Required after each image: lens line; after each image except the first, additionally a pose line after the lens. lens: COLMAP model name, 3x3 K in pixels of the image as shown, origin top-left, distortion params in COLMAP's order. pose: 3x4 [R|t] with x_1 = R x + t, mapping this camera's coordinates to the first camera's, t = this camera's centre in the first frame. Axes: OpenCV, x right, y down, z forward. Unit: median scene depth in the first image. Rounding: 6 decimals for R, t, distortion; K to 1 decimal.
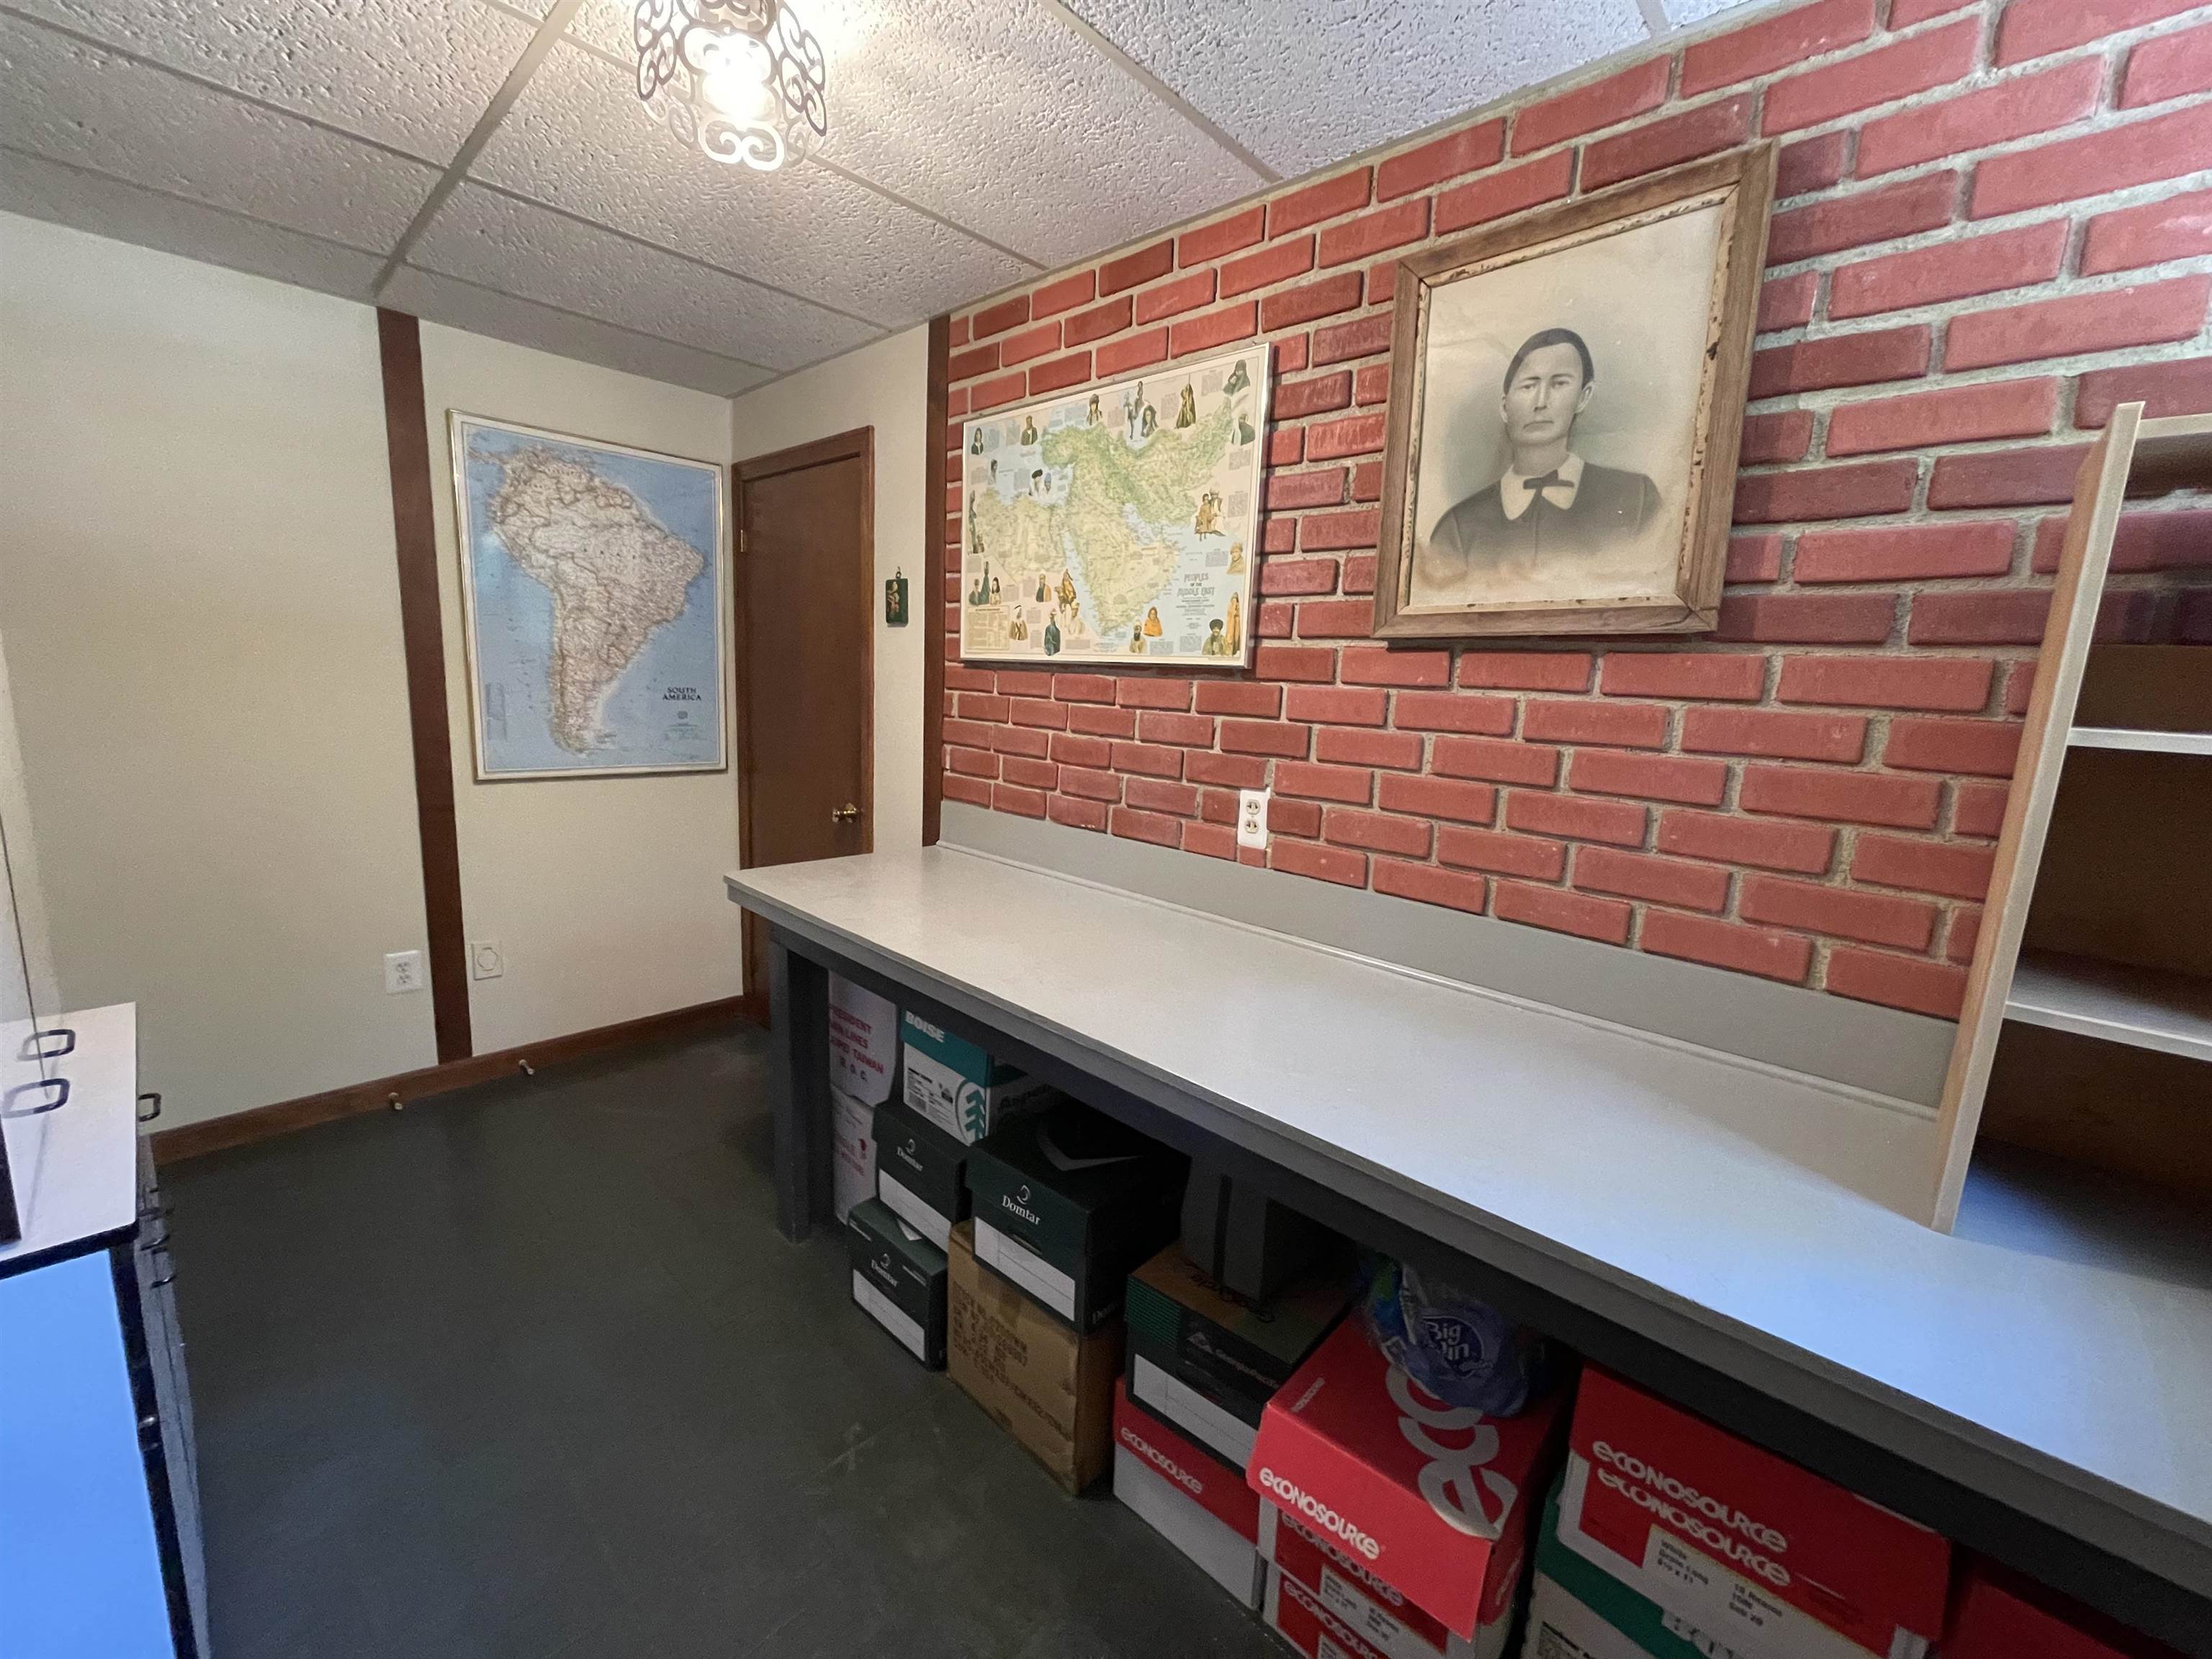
lens RADIAL K [[893.3, 0, 1112.1], [0, 893.3, 821.3], [0, 0, 1]] dist [0.001132, 0.000367]
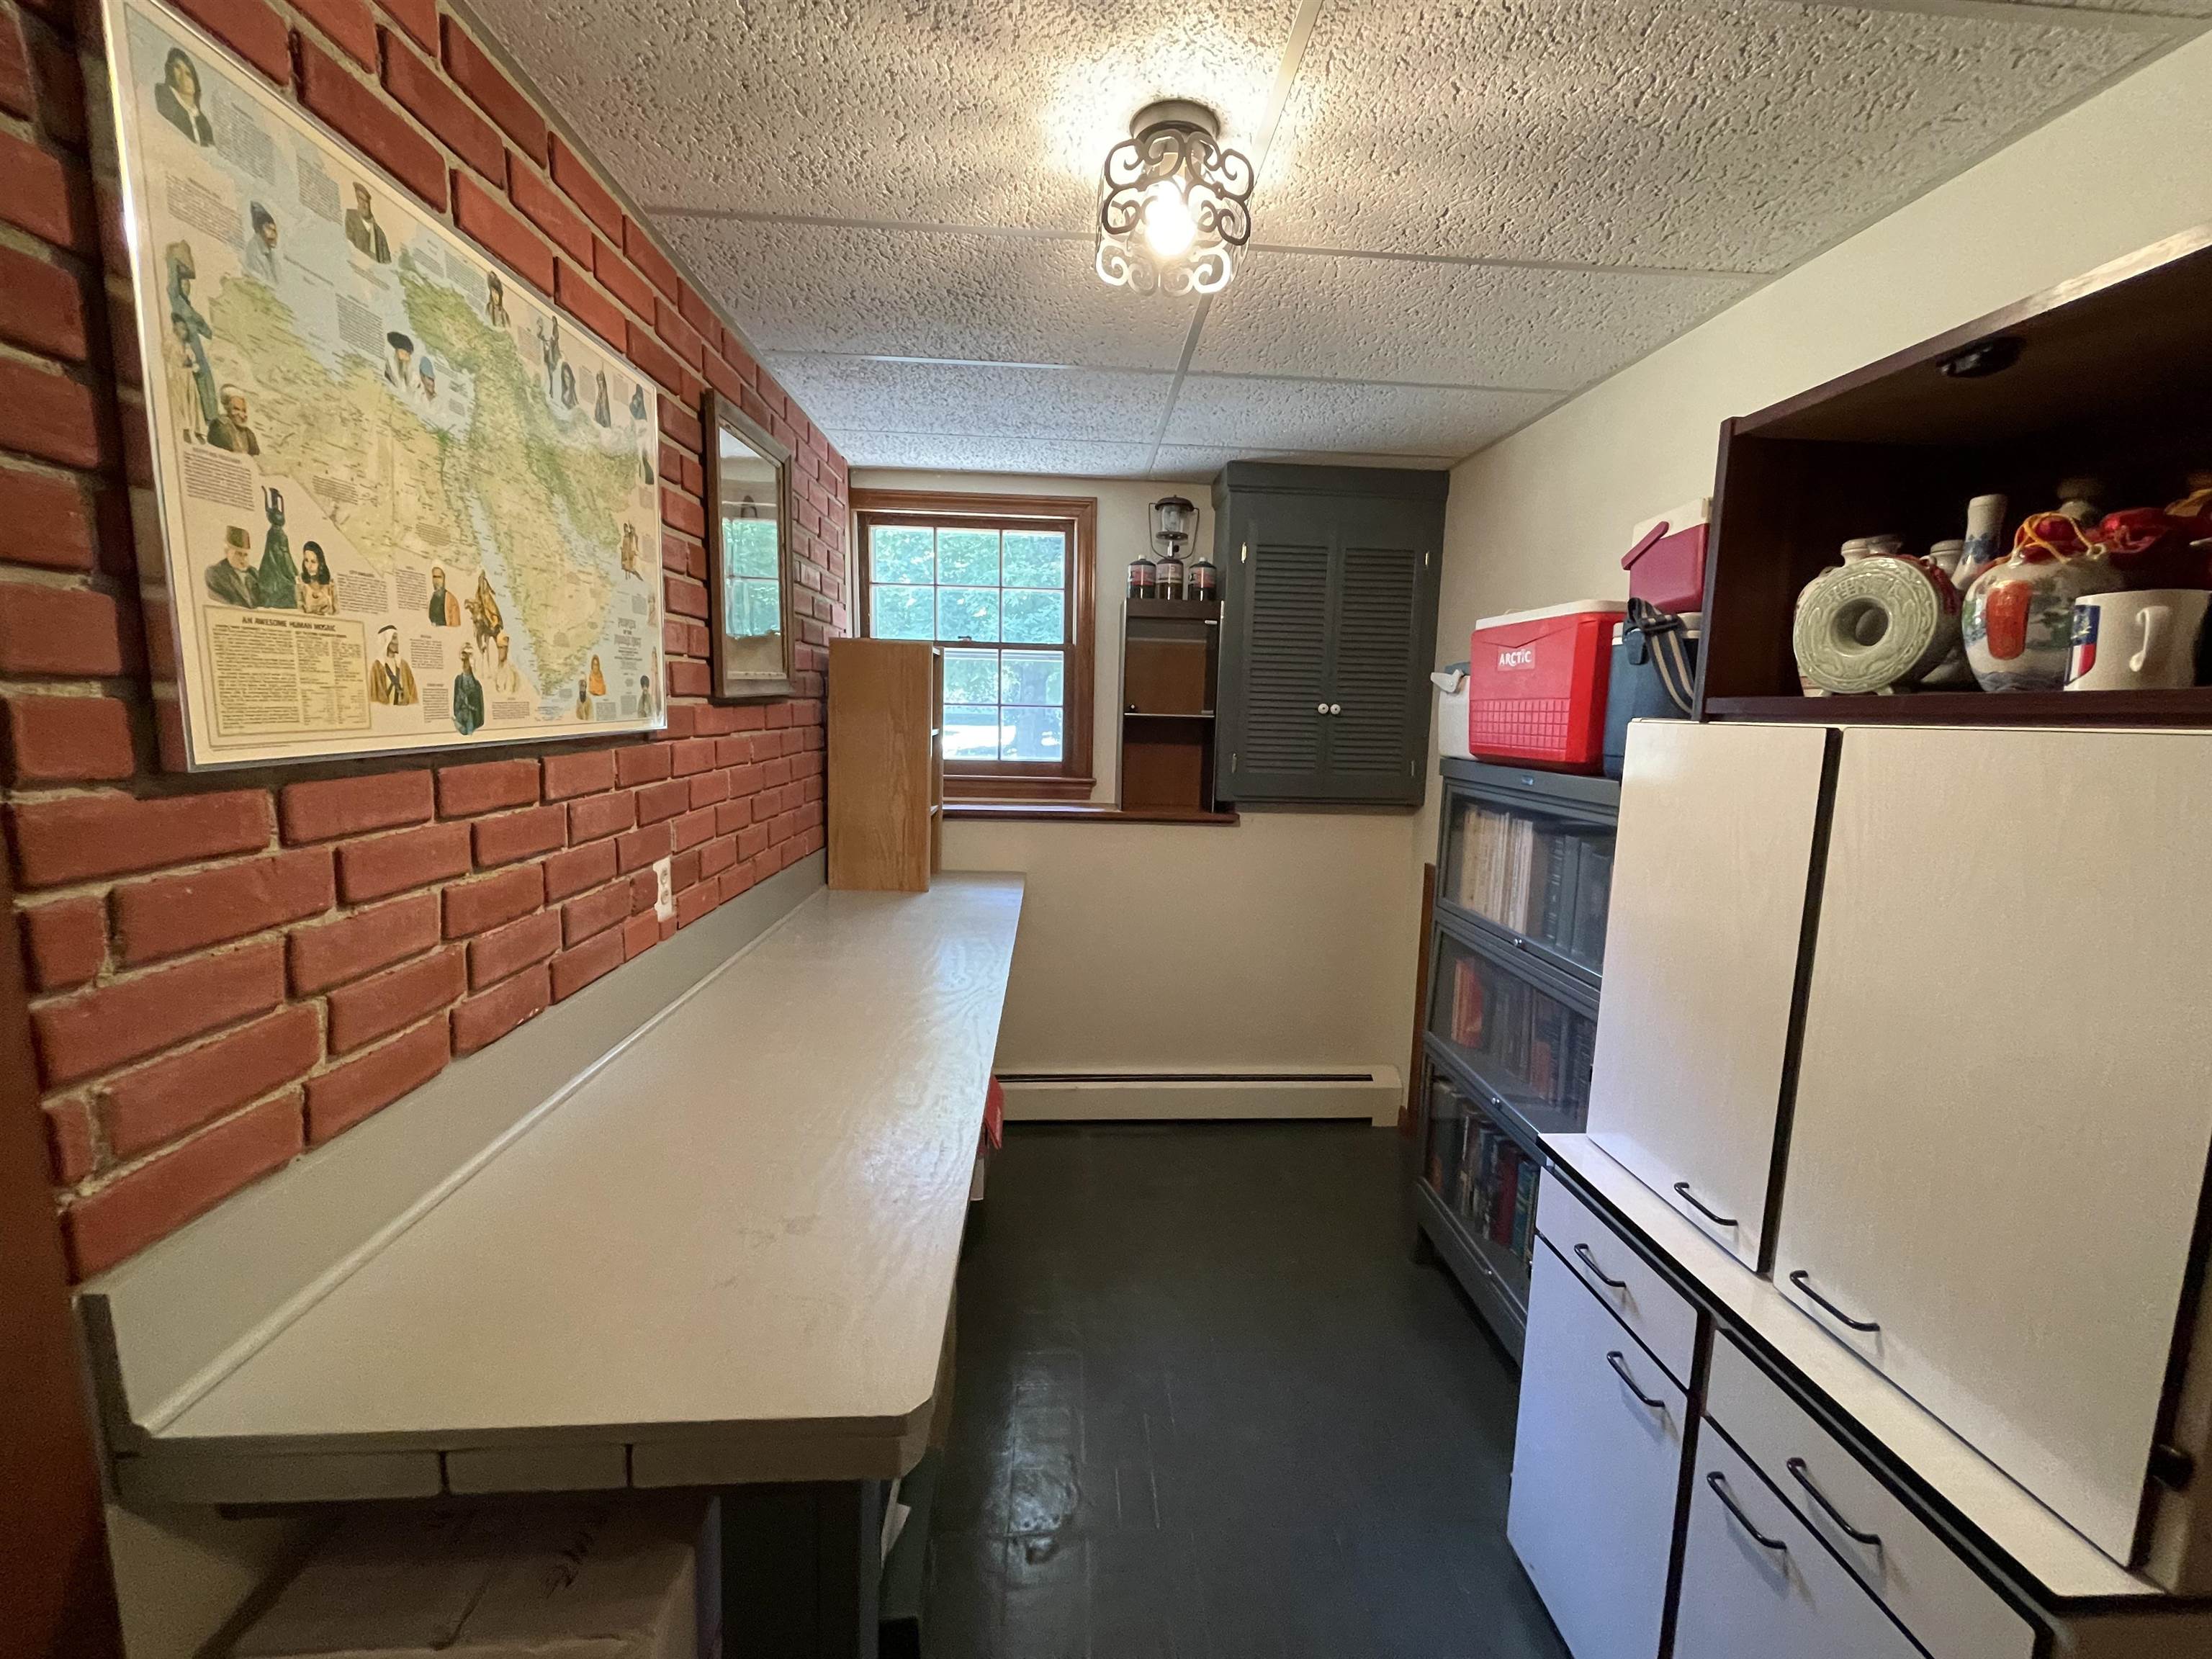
lens RADIAL K [[893.3, 0, 1108.2], [0, 893.3, 825.2], [0, 0, 1]] dist [0.001132, 0.000367]
pose [[-0.723534, -0.151550, 0.673447, -0.689337], [0.063664, 0.956794, 0.283713, -0.260819], [-0.687347, 0.248150, -0.682624, 1.127696]]
